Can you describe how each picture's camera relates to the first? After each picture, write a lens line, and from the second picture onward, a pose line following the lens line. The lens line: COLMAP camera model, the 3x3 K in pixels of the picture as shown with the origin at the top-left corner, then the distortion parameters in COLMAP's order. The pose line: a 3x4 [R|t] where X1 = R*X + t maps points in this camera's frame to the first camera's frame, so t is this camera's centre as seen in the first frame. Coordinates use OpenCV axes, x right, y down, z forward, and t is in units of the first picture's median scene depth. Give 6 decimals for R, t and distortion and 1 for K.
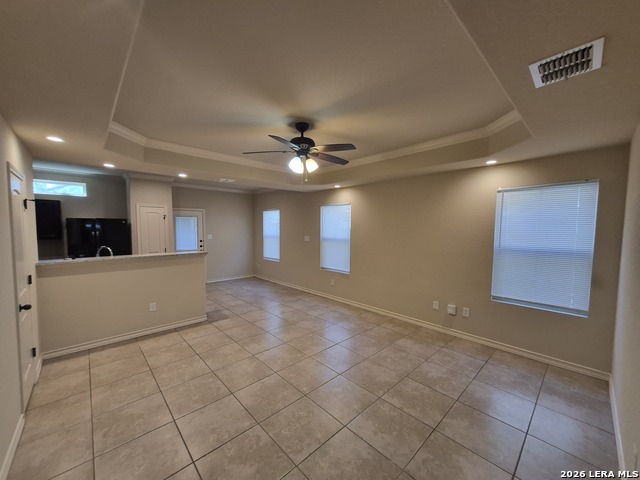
lens RADIAL K [[252.3, 0, 317.3], [0, 252.3, 241.1], [0, 0, 1]] dist [0.004121, -0.000103]
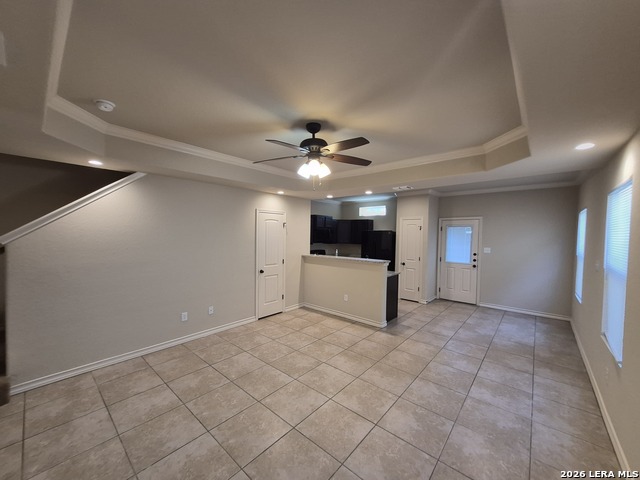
lens RADIAL K [[252.3, 0, 317.1], [0, 252.3, 240.8], [0, 0, 1]] dist [0.004121, -0.000103]
pose [[0.095078, 0.025703, -0.995138, 0.634847], [-0.066926, 0.997570, 0.019372, -0.050017], [0.993218, 0.064759, 0.096567, 0.707709]]
